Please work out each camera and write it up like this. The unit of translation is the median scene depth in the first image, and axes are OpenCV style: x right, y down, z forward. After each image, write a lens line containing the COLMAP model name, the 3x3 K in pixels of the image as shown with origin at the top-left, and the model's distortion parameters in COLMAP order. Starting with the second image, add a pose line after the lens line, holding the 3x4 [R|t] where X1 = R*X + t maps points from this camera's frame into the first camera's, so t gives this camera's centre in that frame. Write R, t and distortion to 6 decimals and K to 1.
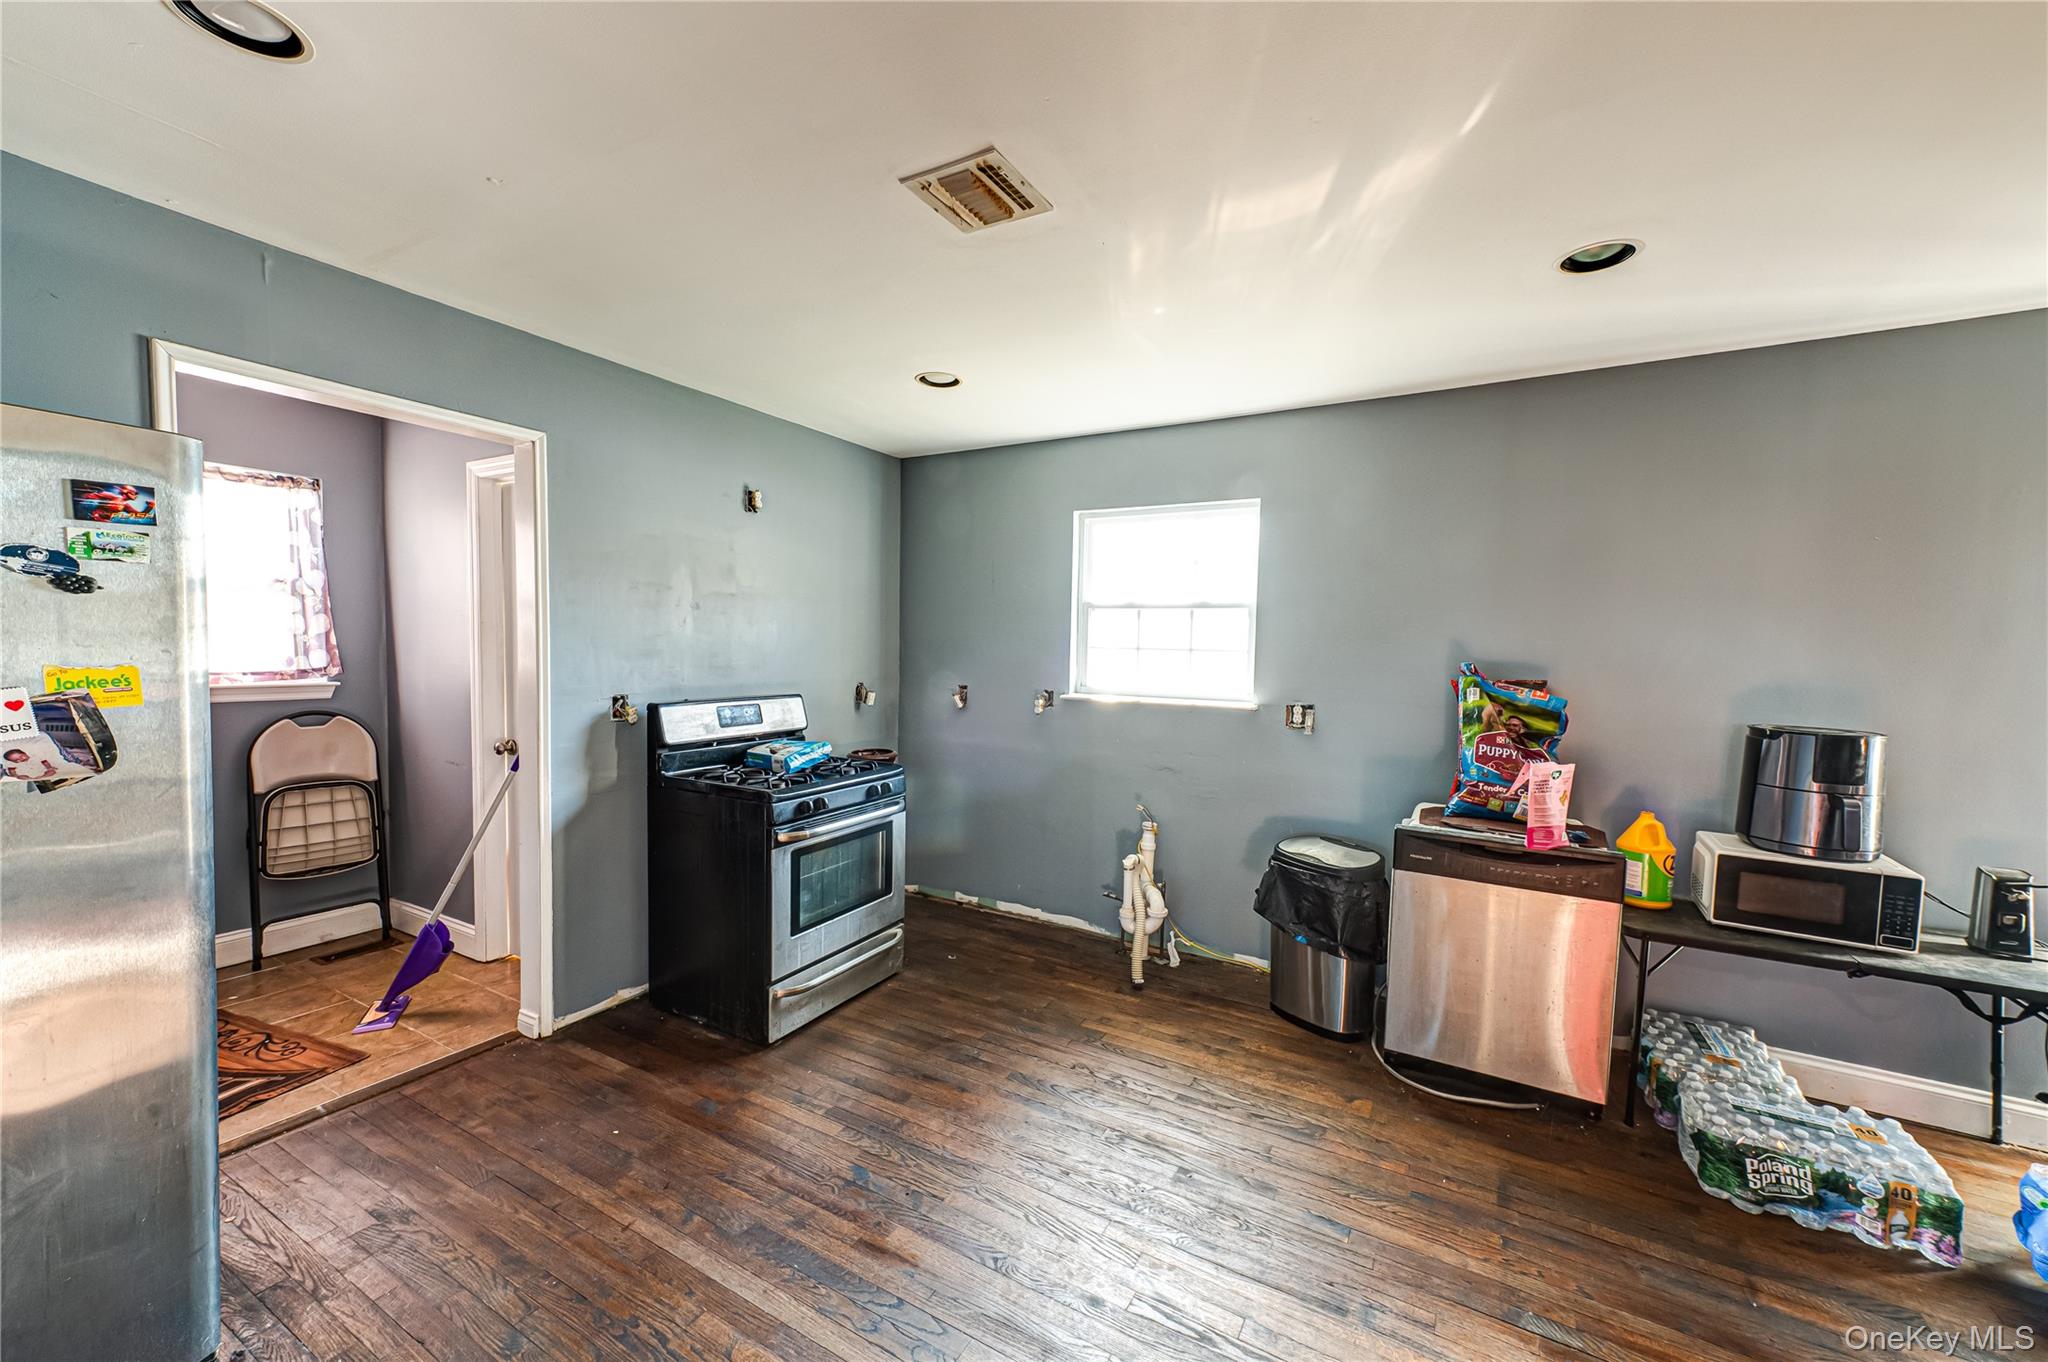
lens RADIAL K [[785.7, 0, 1019.8], [0, 785.7, 679.5], [0, 0, 1]] dist [0.018916, 0.000260]
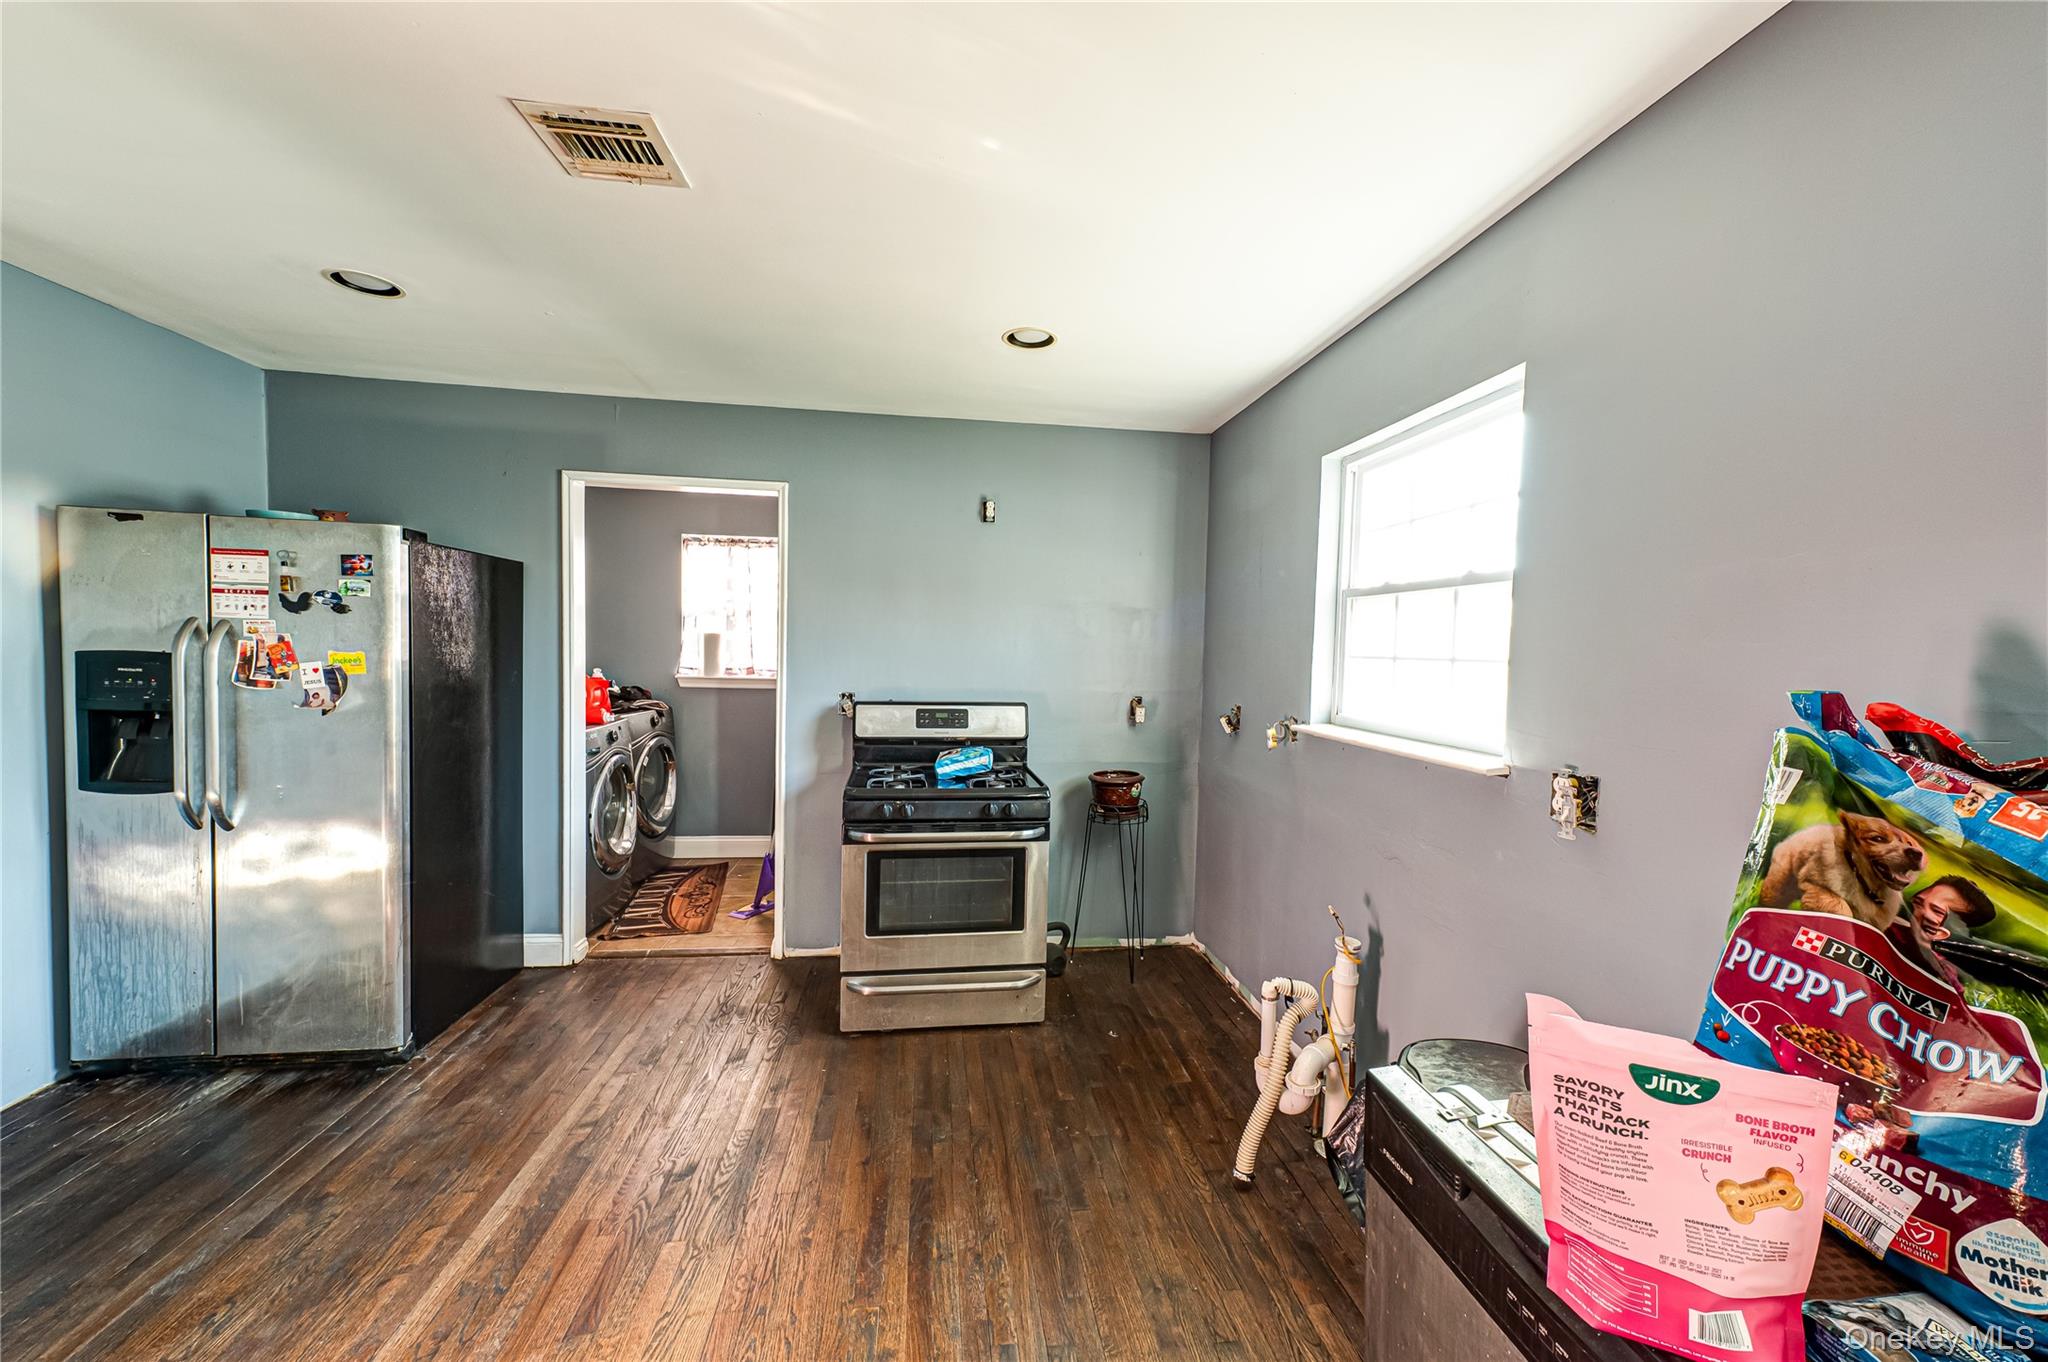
lens RADIAL K [[785.7, 0, 1034.3], [0, 785.7, 680.8], [0, 0, 1]] dist [0.018916, 0.000260]
pose [[0.611711, 0.027062, -0.790619, 0.634194], [-0.046182, 0.998932, -0.001540, -0.009728], [0.789733, 0.037455, 0.612307, 0.540460]]
